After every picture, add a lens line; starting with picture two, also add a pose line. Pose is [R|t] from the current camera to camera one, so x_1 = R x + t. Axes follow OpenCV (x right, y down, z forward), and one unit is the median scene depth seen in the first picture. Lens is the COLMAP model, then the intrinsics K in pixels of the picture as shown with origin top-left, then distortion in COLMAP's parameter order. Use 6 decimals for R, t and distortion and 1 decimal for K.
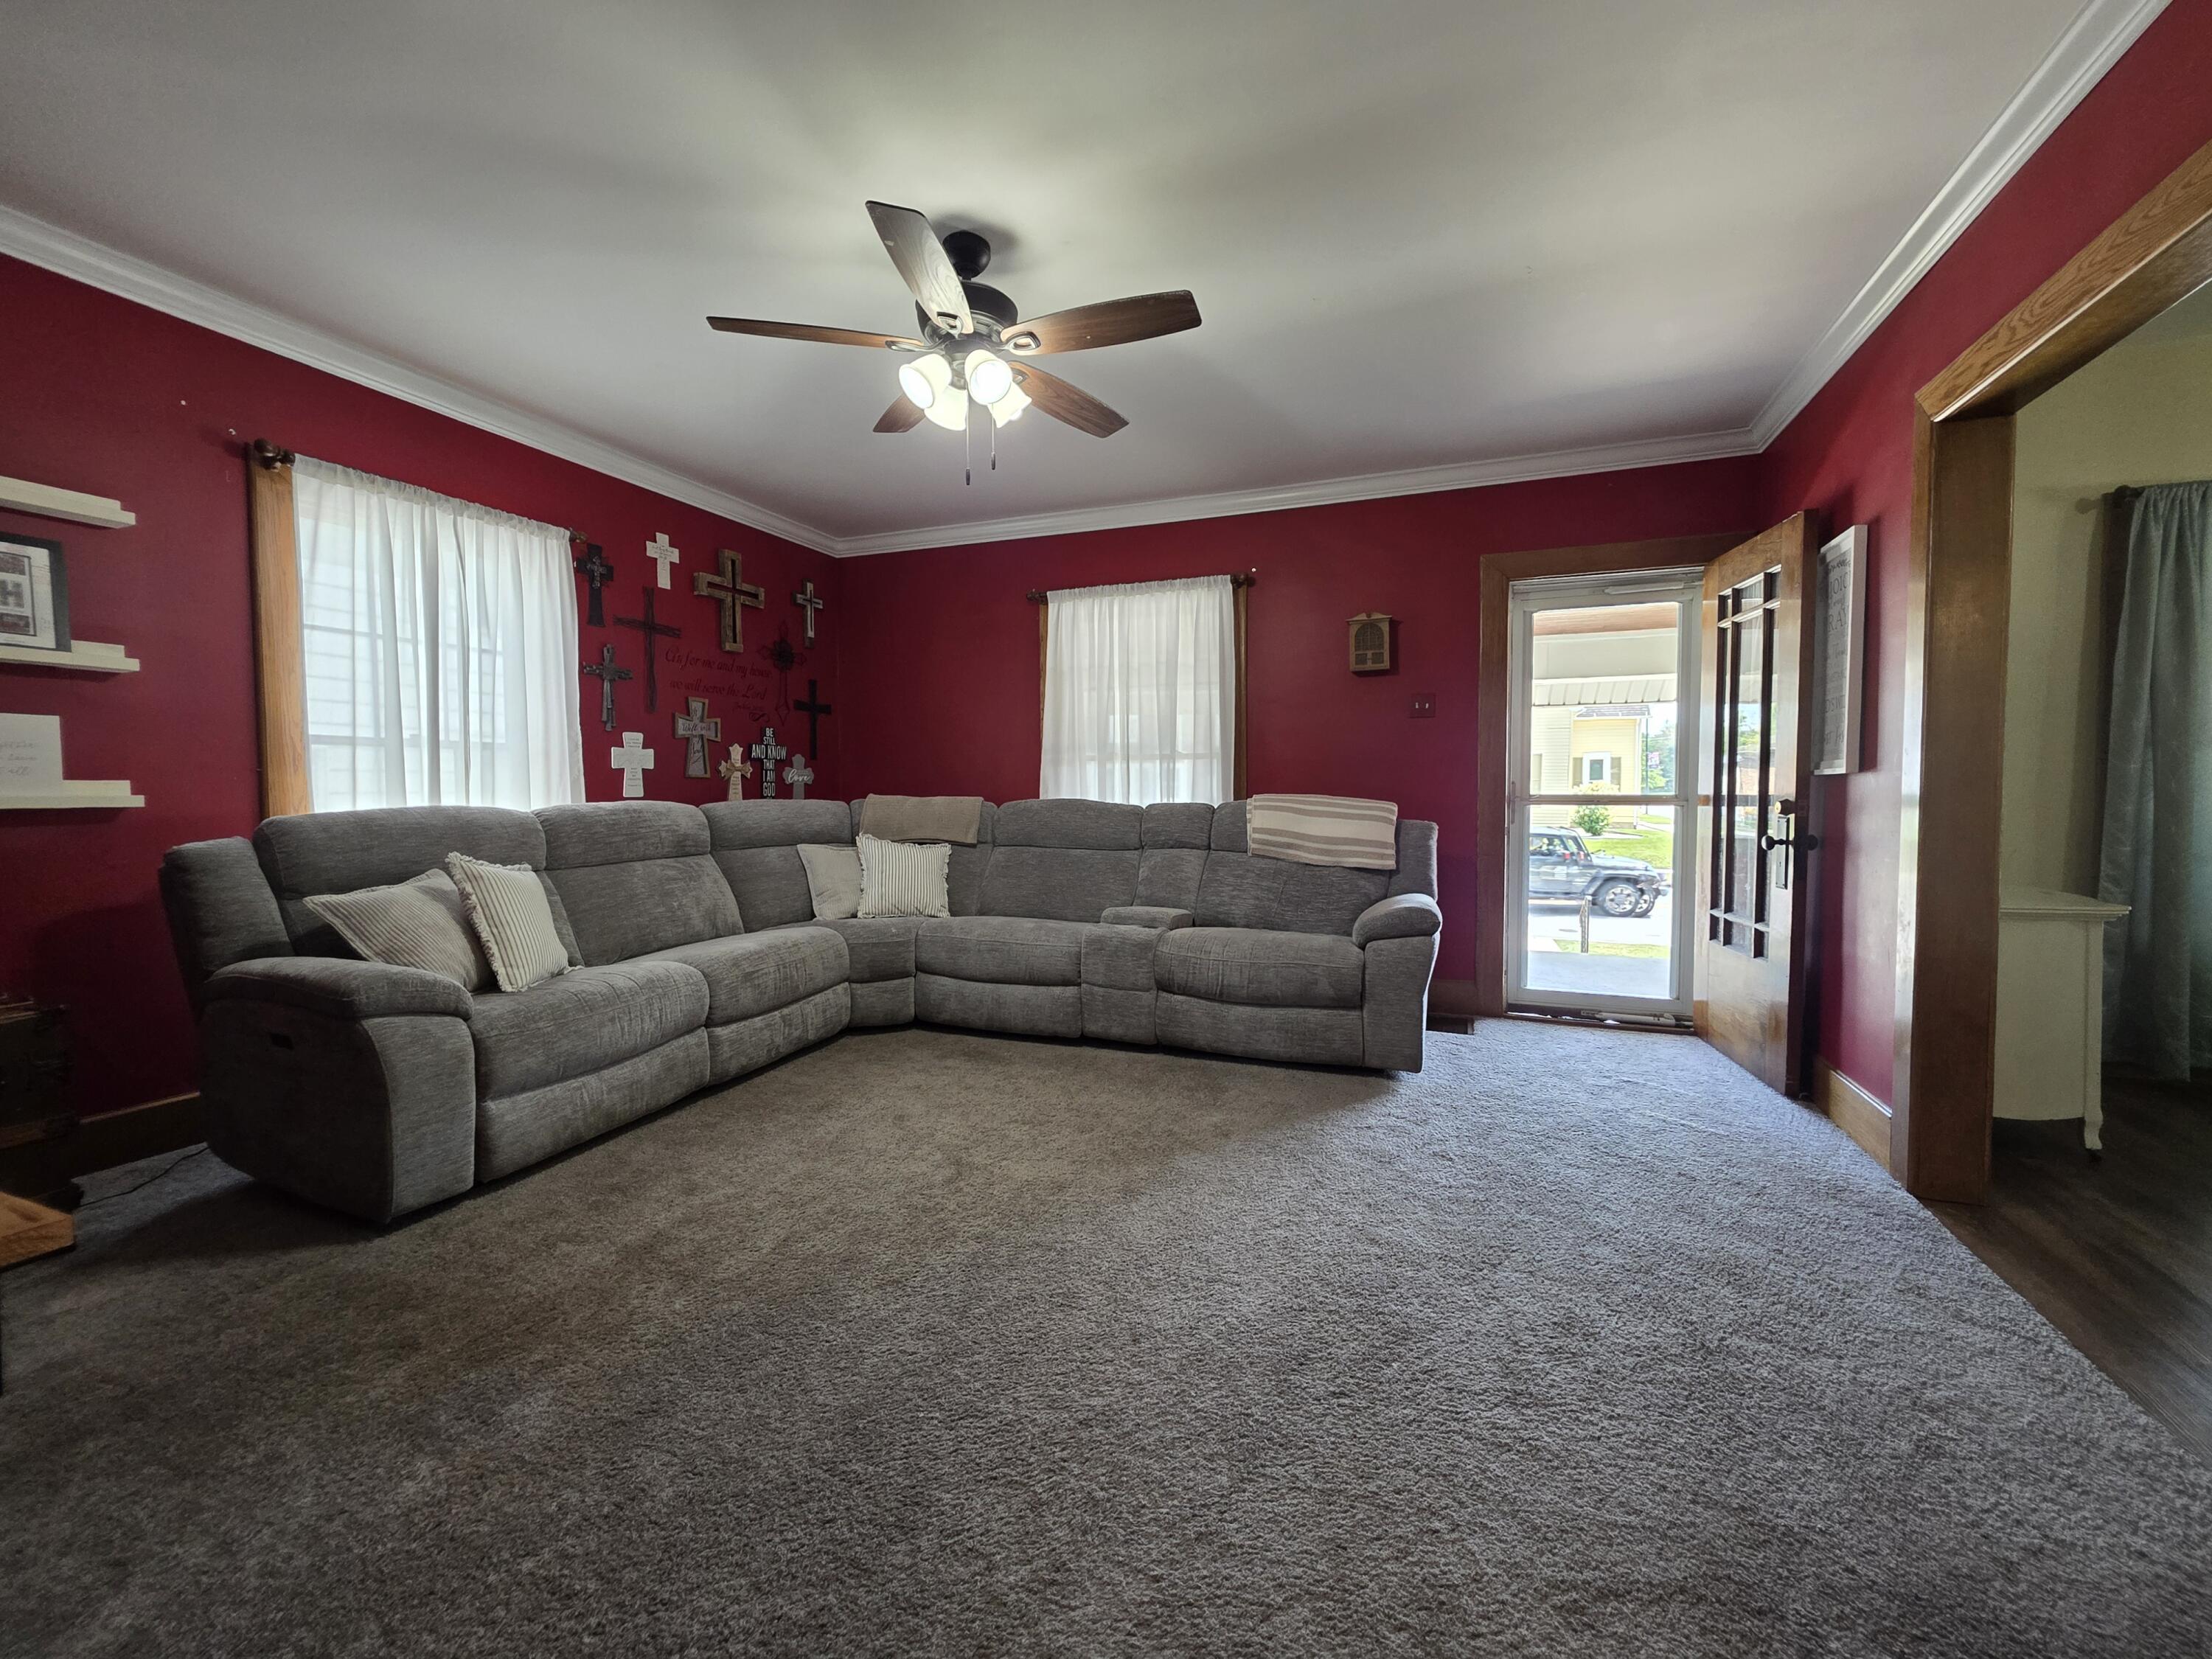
lens RADIAL K [[882.9, 0, 1115.6], [0, 882.9, 820.3], [0, 0, 1]] dist [0.003804, -0.000946]
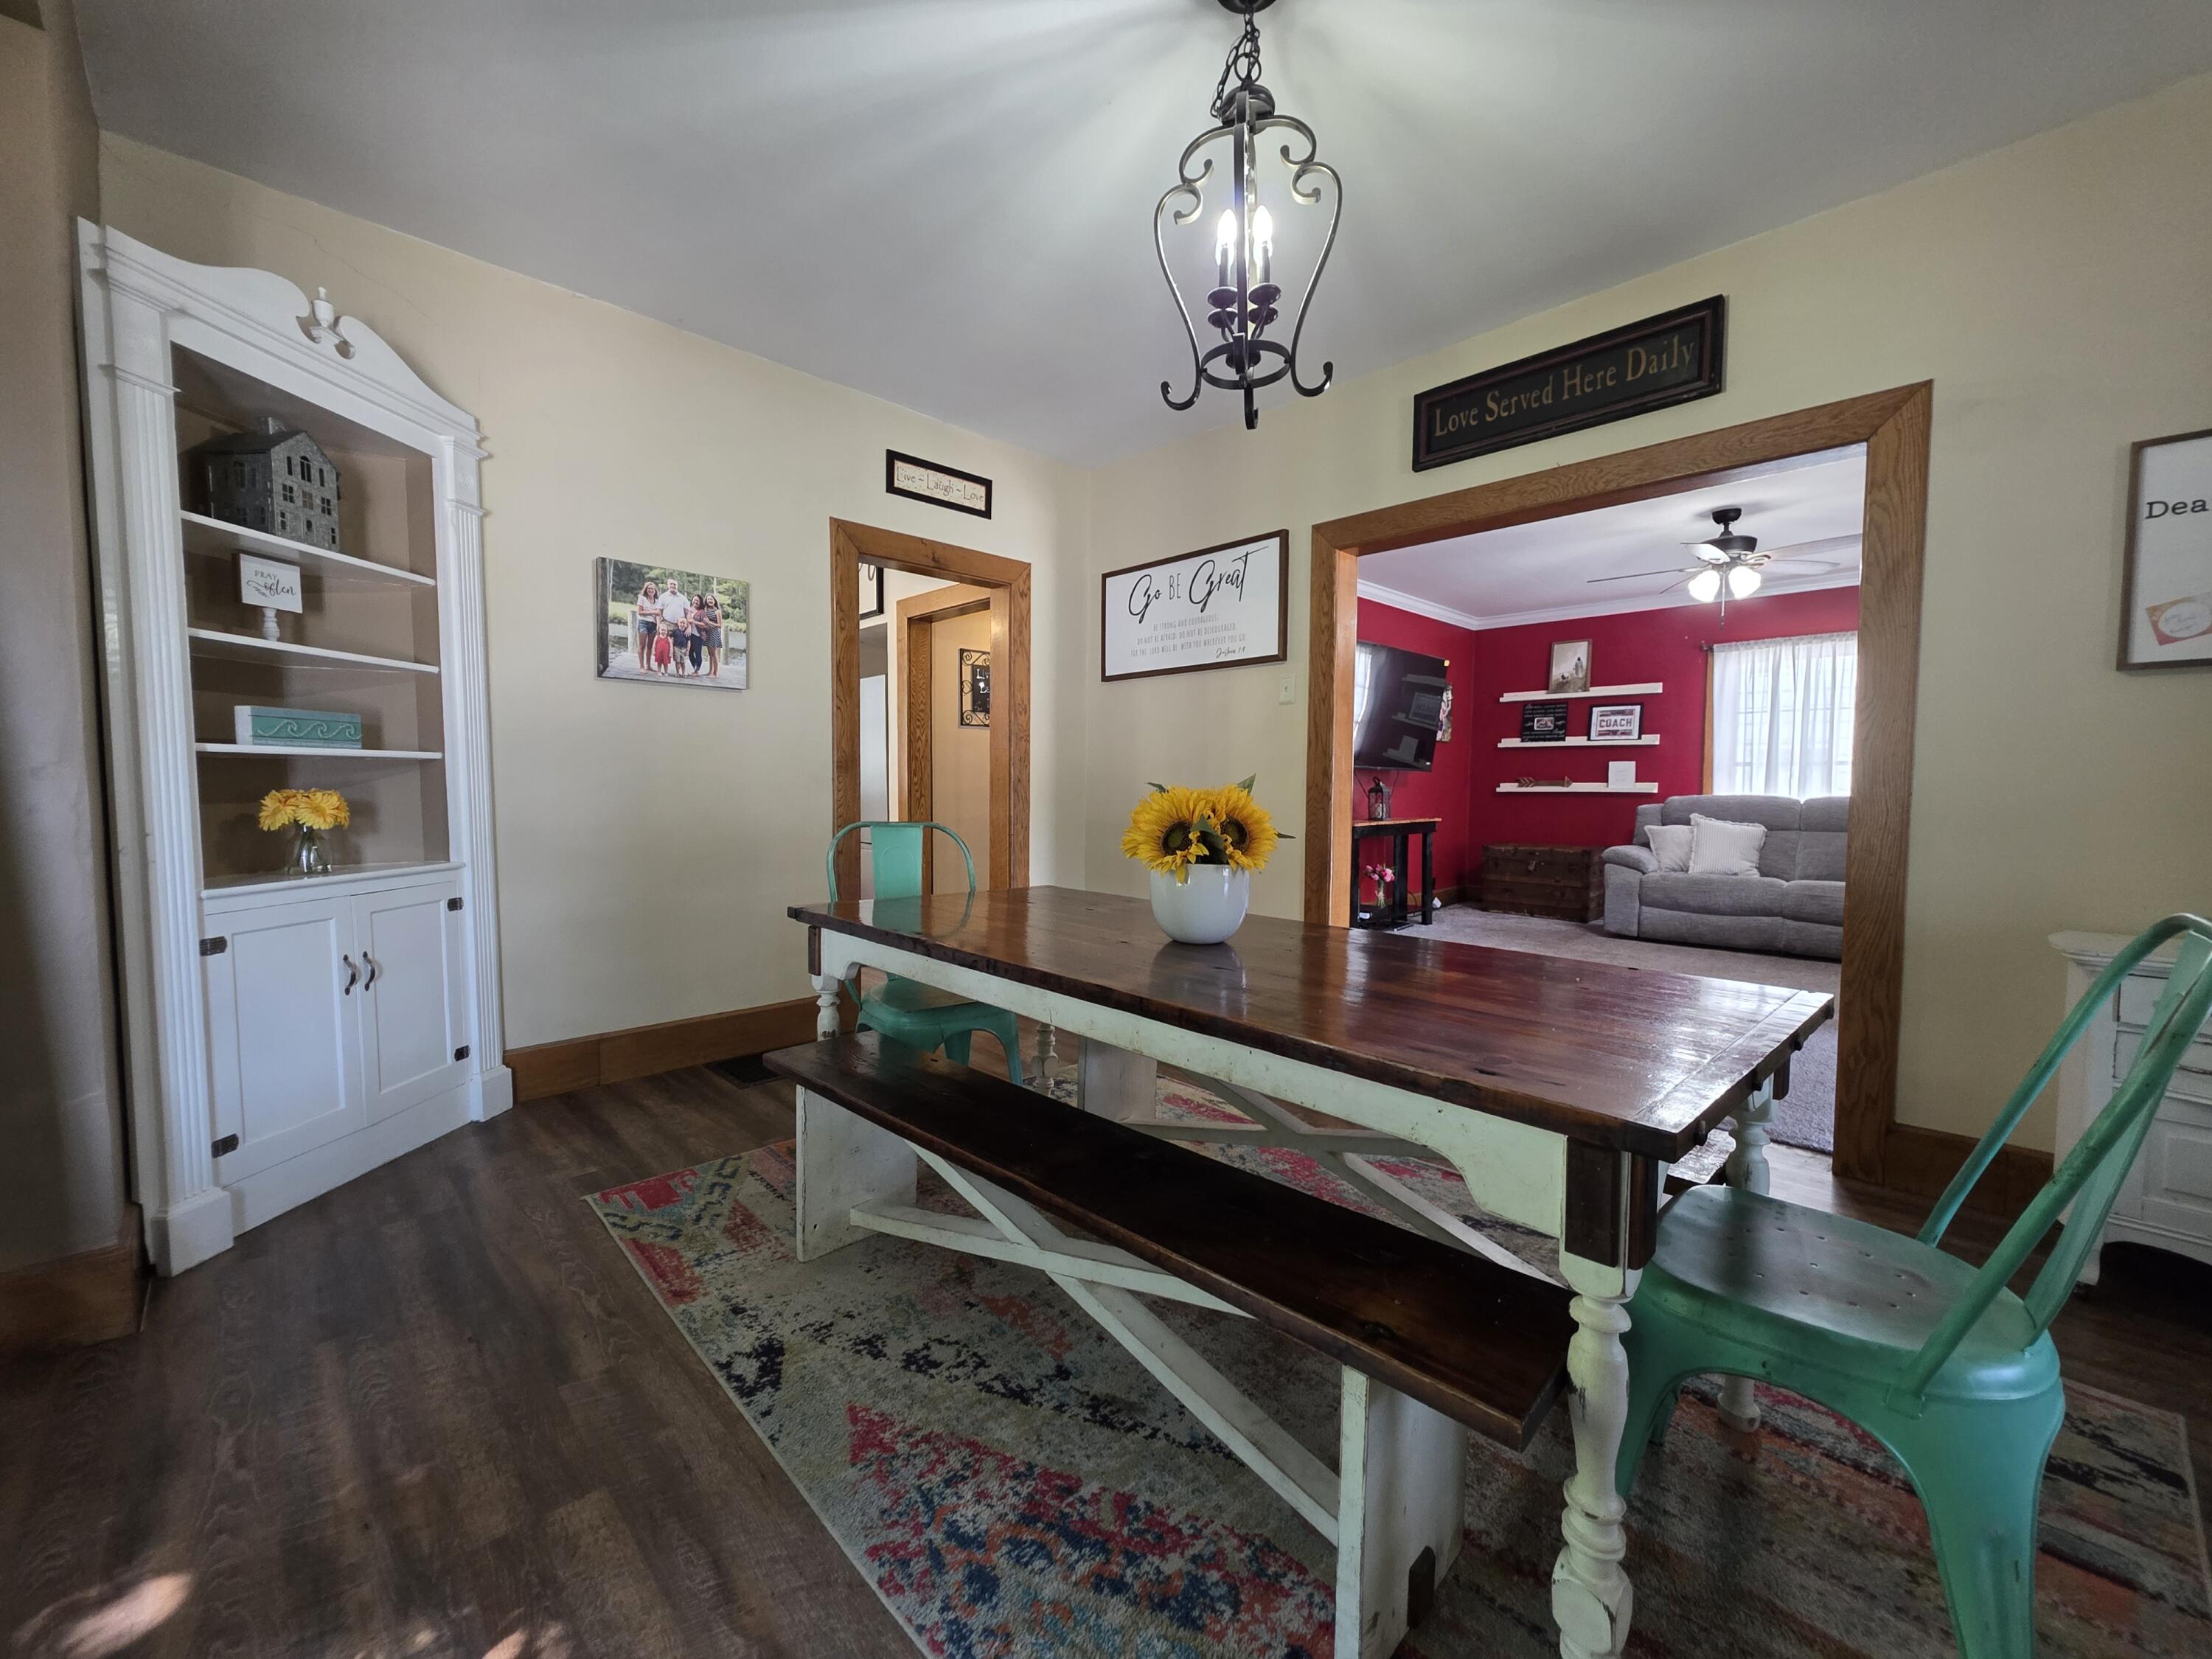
lens RADIAL K [[882.9, 0, 1098.0], [0, 882.9, 826.8], [0, 0, 1]] dist [0.003804, -0.000946]
pose [[-0.411837, 0.047200, -0.910034, 2.245048], [-0.033886, 0.997174, 0.067055, -0.035881], [0.910627, 0.058453, -0.409074, 0.572105]]
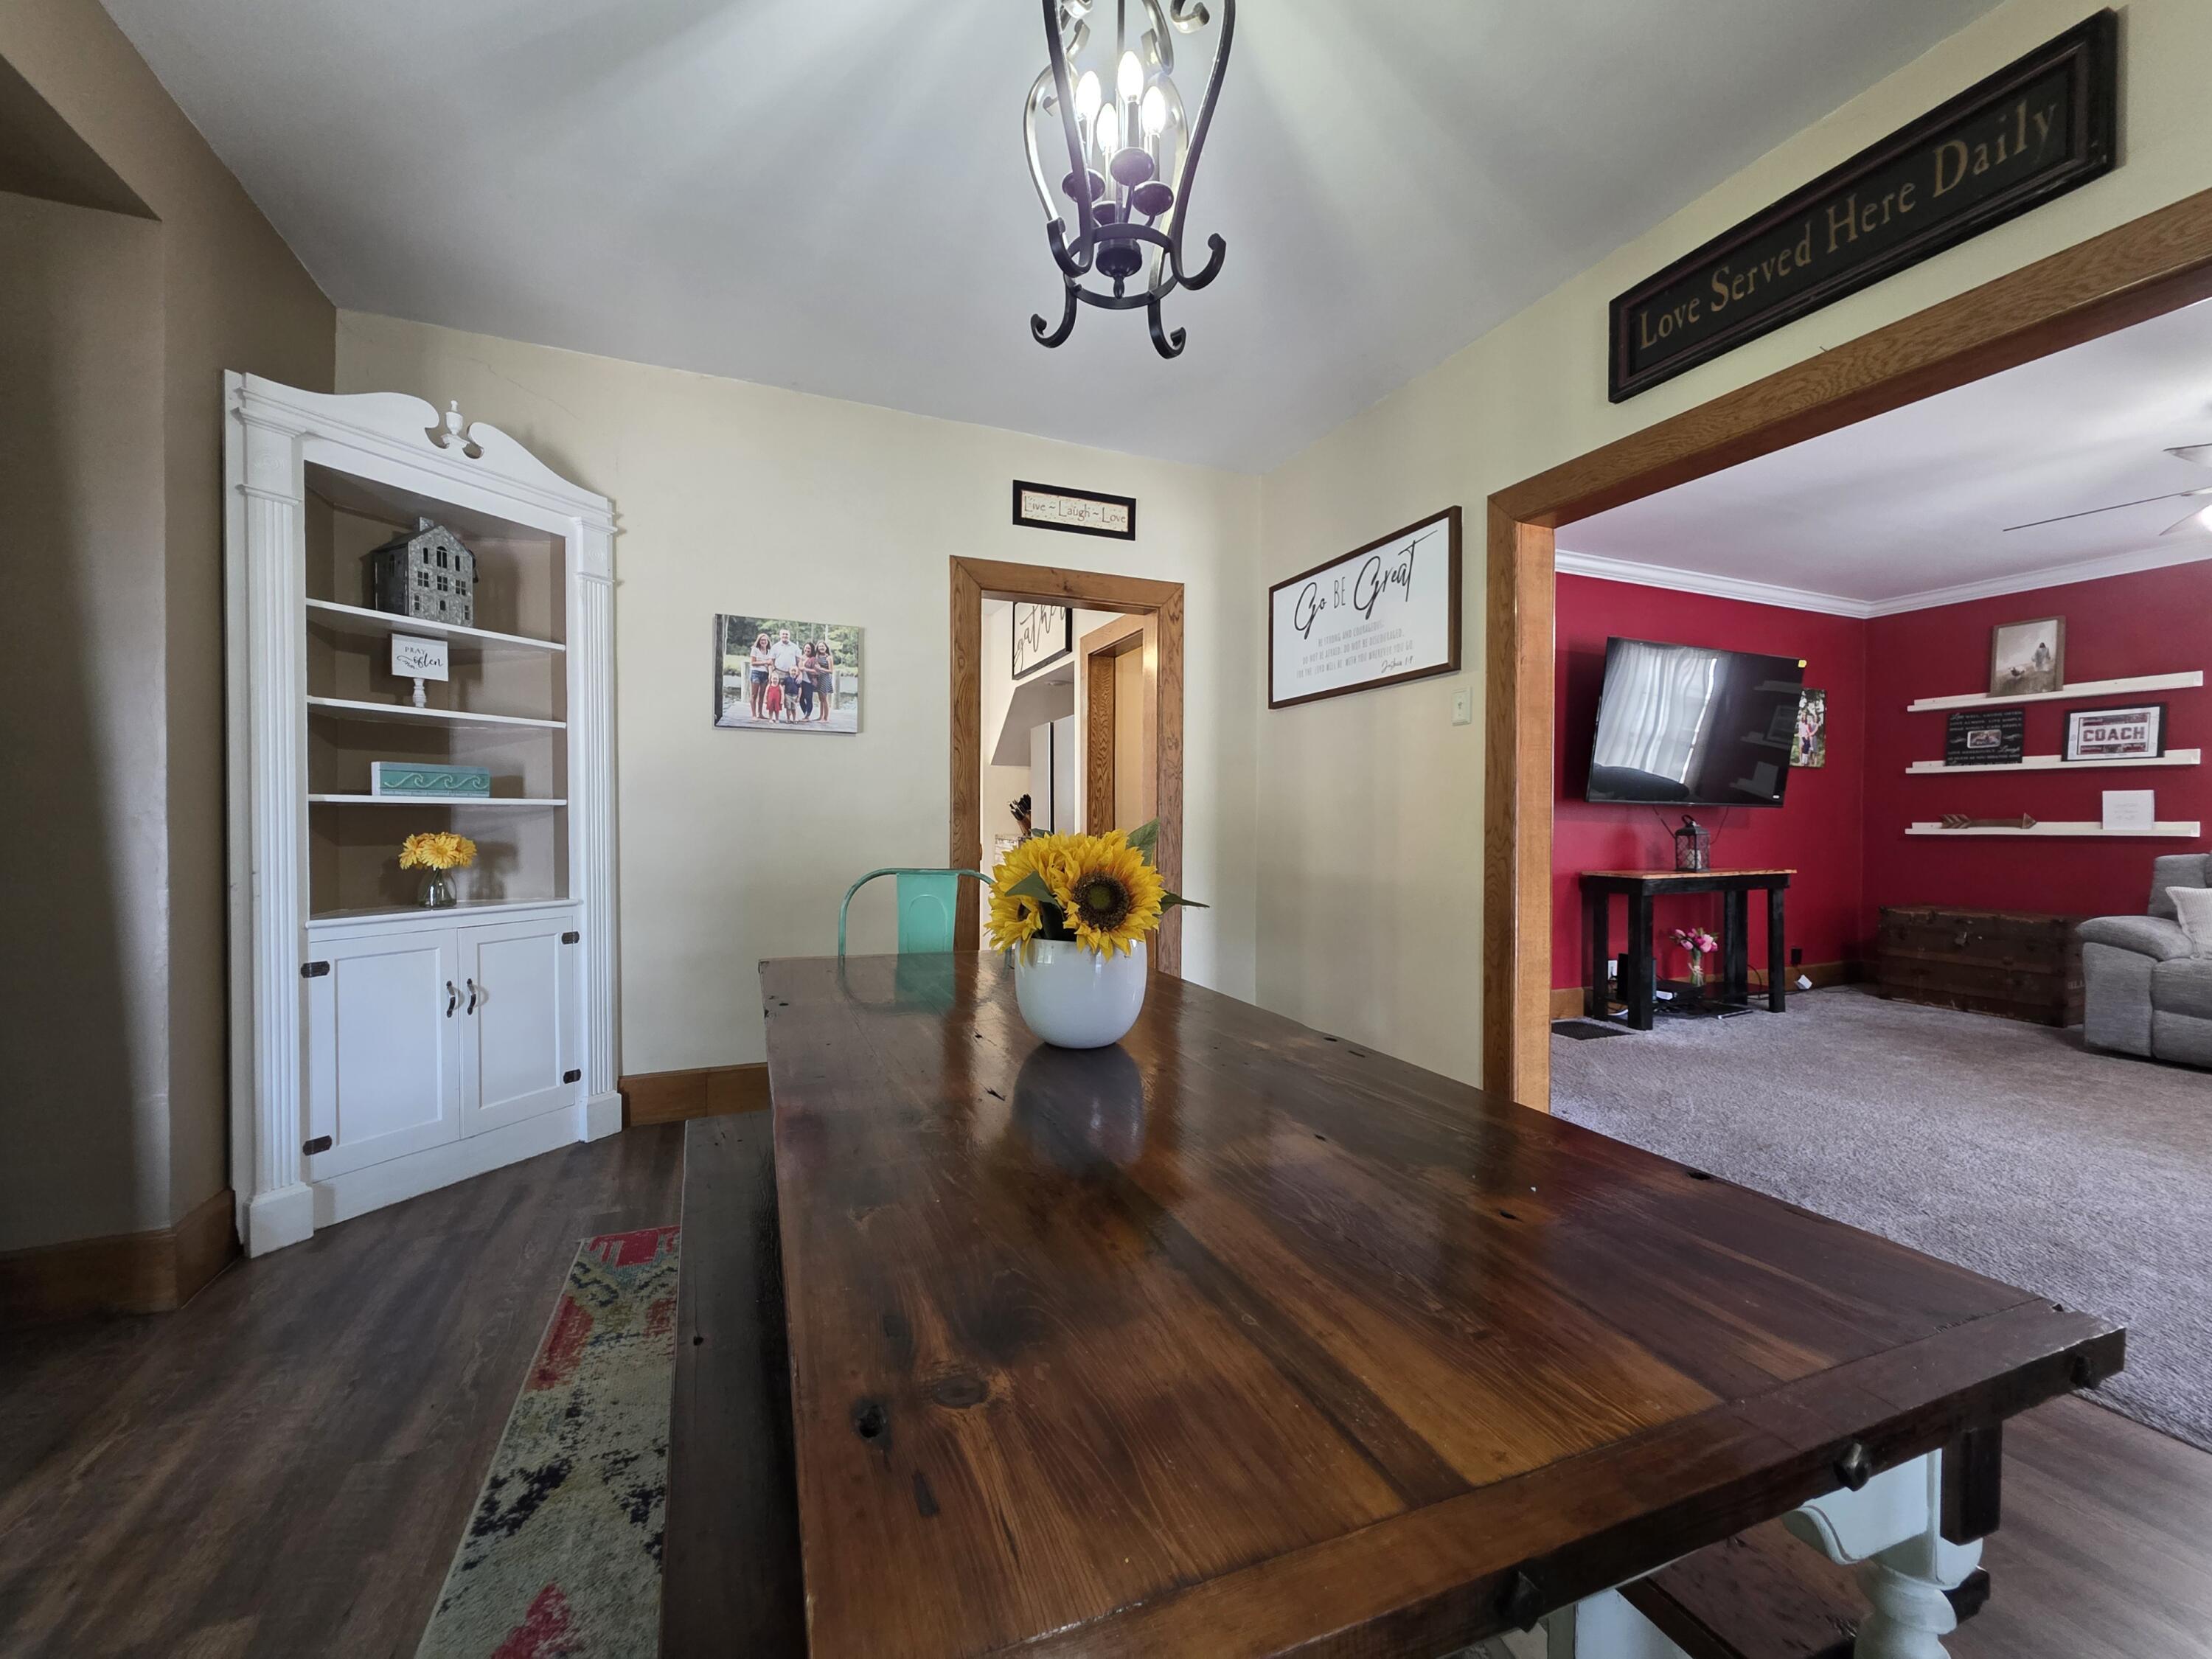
lens RADIAL K [[882.9, 0, 1098.3], [0, 882.9, 824.0], [0, 0, 1]] dist [0.003804, -0.000946]
pose [[-0.715974, 0.004841, -0.698110, 1.895266], [-0.022770, 0.999282, 0.030282, -0.046626], [0.697756, 0.037577, -0.715349, 0.757721]]
